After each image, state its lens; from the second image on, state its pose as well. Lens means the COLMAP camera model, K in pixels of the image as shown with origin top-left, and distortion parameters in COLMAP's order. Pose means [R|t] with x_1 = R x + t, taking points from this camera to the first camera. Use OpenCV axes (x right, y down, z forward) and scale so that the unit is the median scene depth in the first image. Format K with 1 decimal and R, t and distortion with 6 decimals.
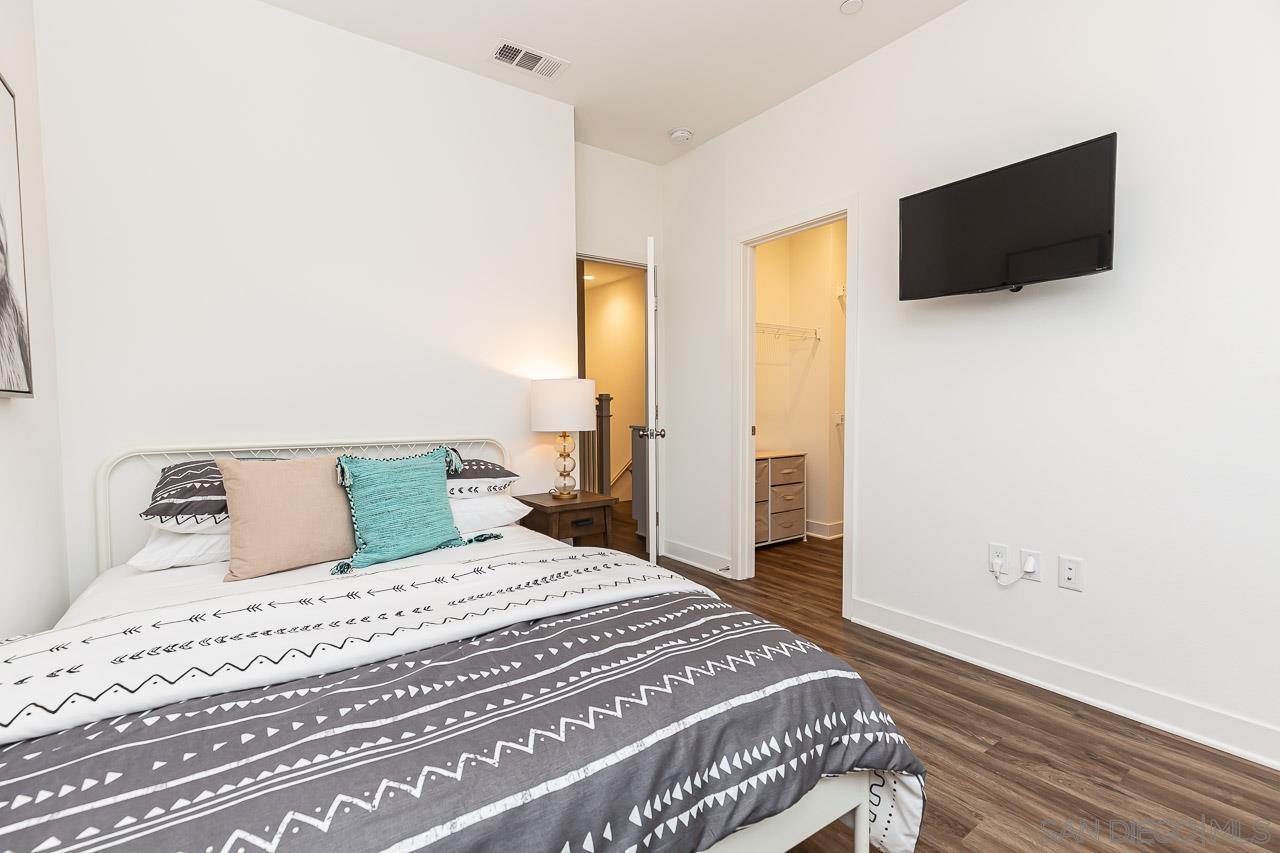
lens RADIAL K [[571.7, 0, 633.0], [0, 571.7, 428.8], [0, 0, 1]] dist [0.006808, -0.000915]
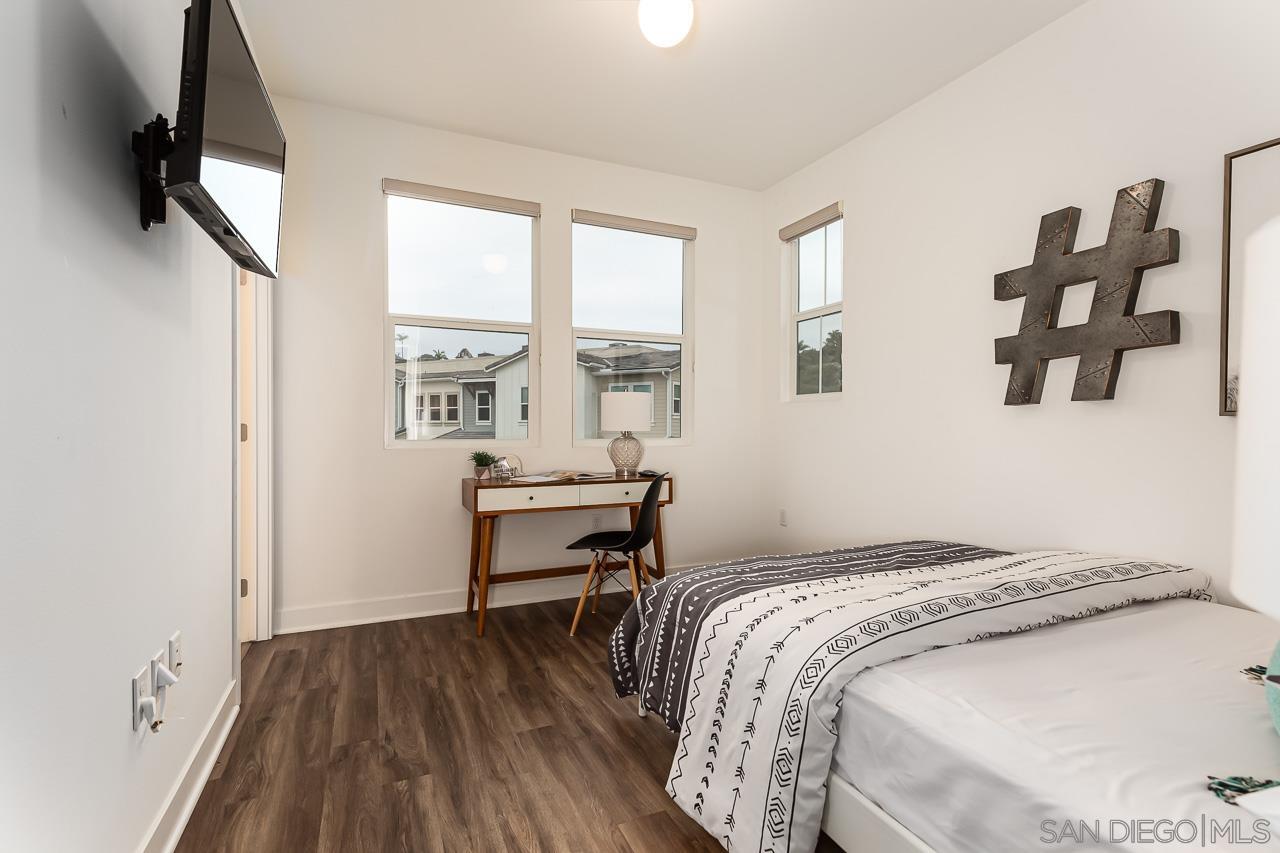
lens RADIAL K [[584.2, 0, 640.0], [0, 584.2, 426.5], [0, 0, 1]] dist [0.000257, -0.000579]
pose [[-0.983293, -0.002001, 0.182020, 0.071974], [0.006909, 0.998809, 0.048305, -0.077202], [-0.181900, 0.048756, -0.982108, 1.838674]]
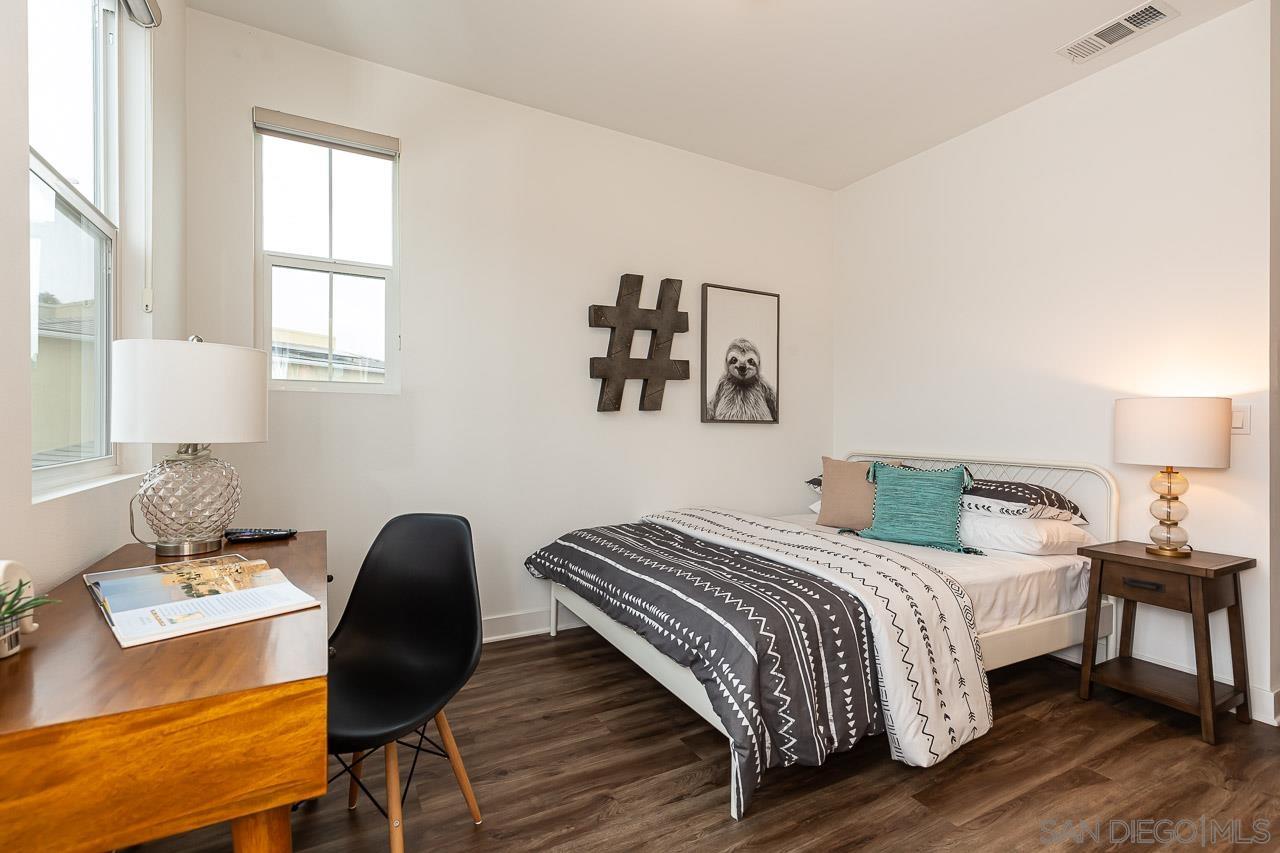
lens RADIAL K [[571.7, 0, 633.0], [0, 571.7, 428.8], [0, 0, 1]] dist [0.006808, -0.000915]
pose [[-0.124636, 0.008961, -0.992162, 1.164325], [-0.050816, 0.998589, 0.015402, -0.033638], [0.990900, 0.052338, -0.124004, 0.626186]]
